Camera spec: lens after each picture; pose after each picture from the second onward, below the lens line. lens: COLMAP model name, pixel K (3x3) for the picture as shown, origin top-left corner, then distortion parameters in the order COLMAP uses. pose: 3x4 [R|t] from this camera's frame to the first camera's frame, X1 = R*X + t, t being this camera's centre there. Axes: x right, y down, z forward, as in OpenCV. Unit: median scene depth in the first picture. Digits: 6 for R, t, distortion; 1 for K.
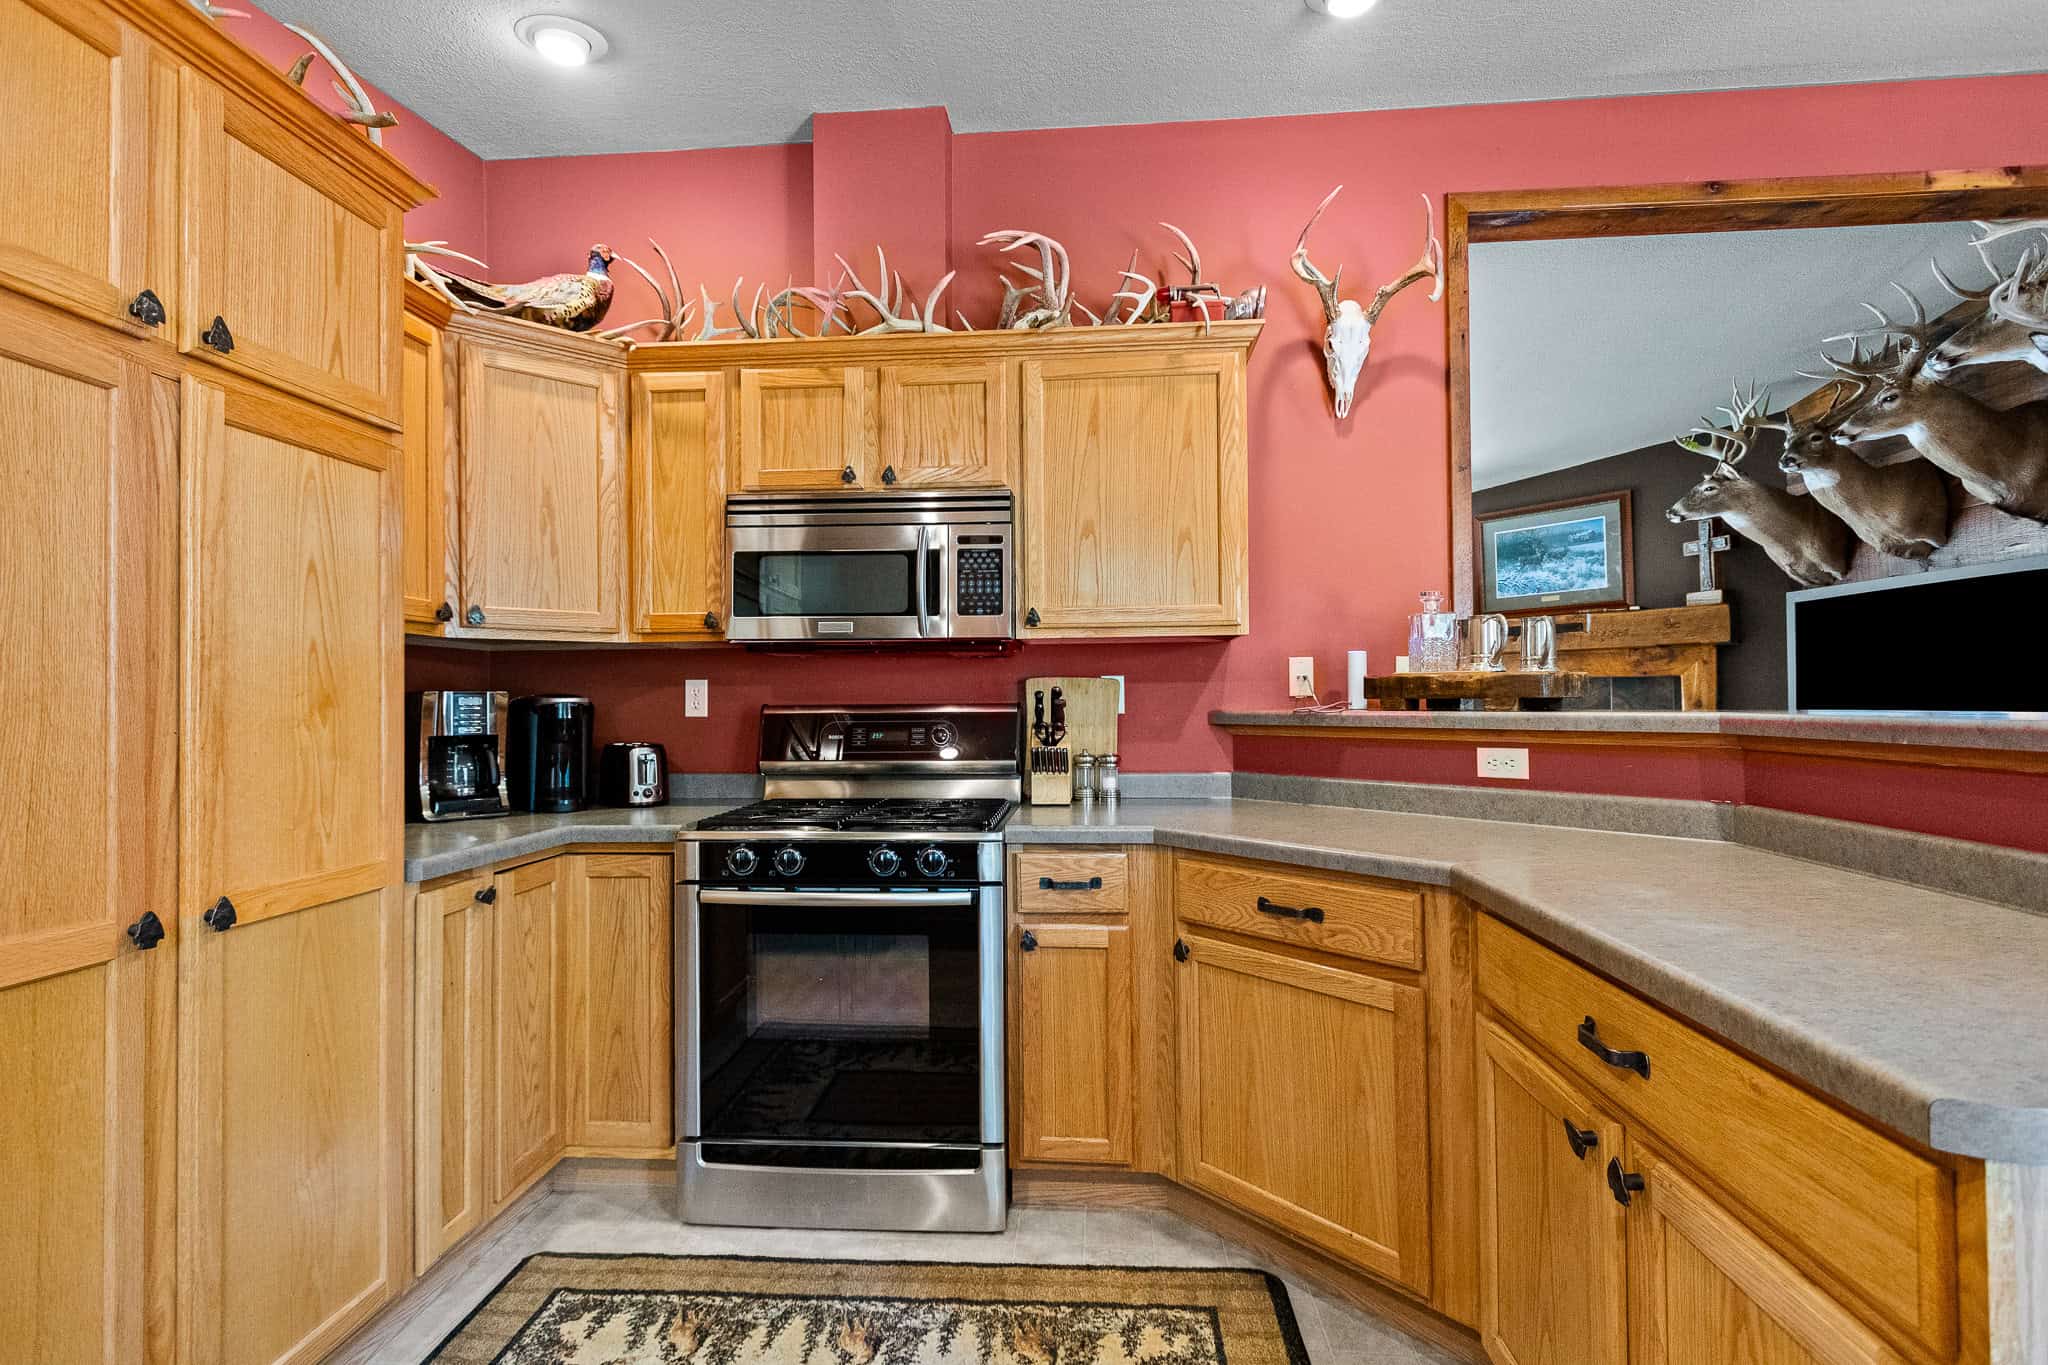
lens RADIAL K [[956.5, 0, 1035.8], [0, 956.5, 684.8], [0, 0, 1]] dist [0.007502, -0.002147]
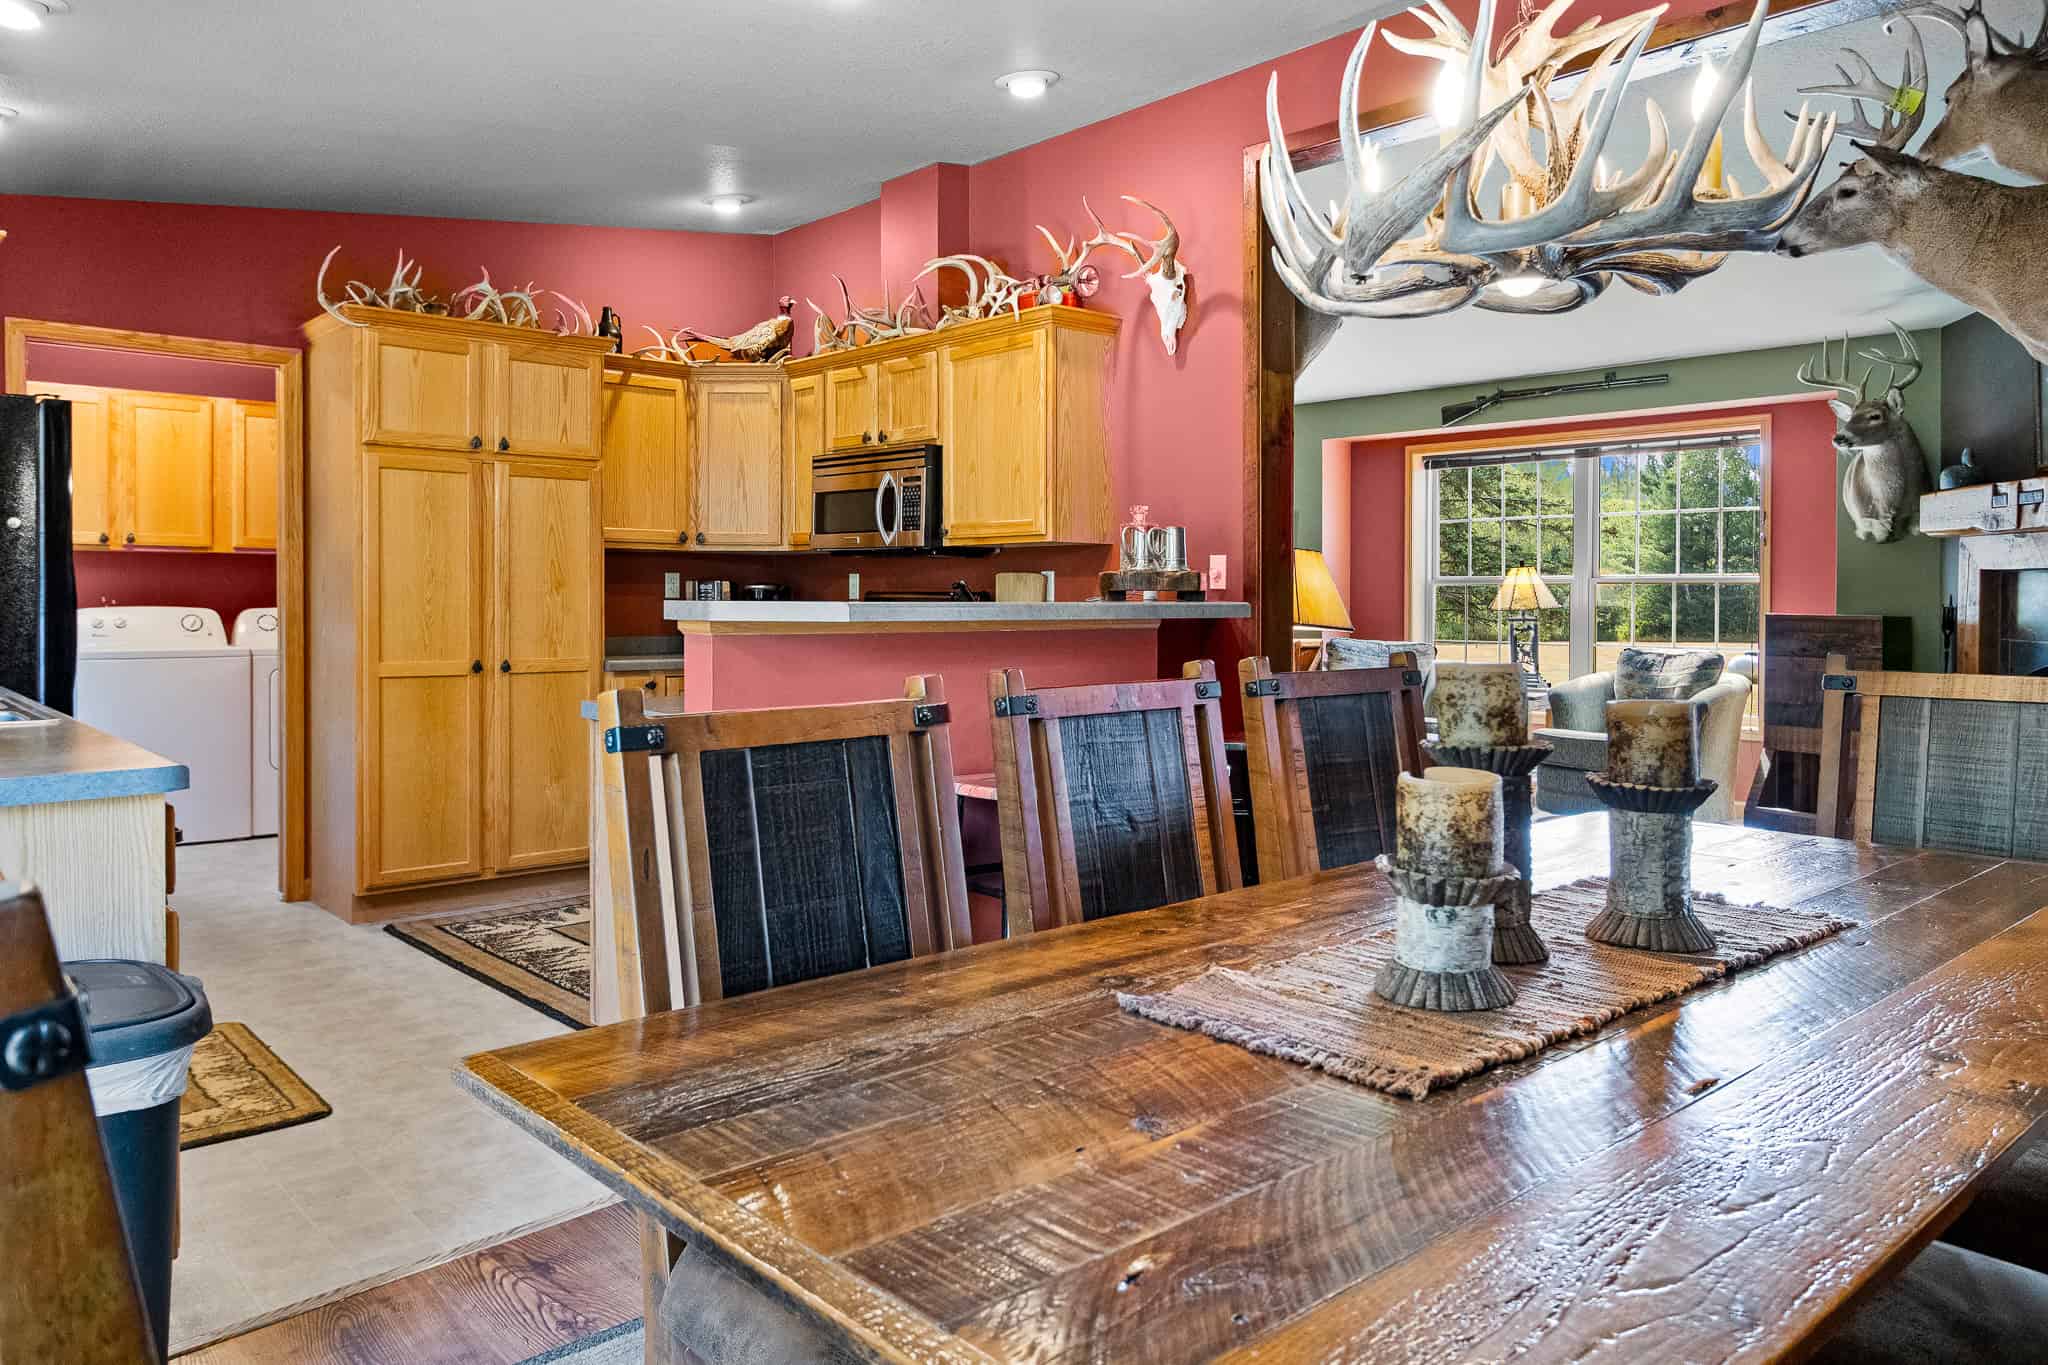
lens RADIAL K [[1404.8, 0, 1038.0], [0, 1404.8, 614.9], [0, 0, 1]] dist [0.003406, 0.000499]
pose [[0.717566, 0.022590, -0.696124, 1.578493], [-0.000742, 0.999498, 0.031670, -0.012711], [0.696490, -0.022209, 0.717223, -0.405368]]
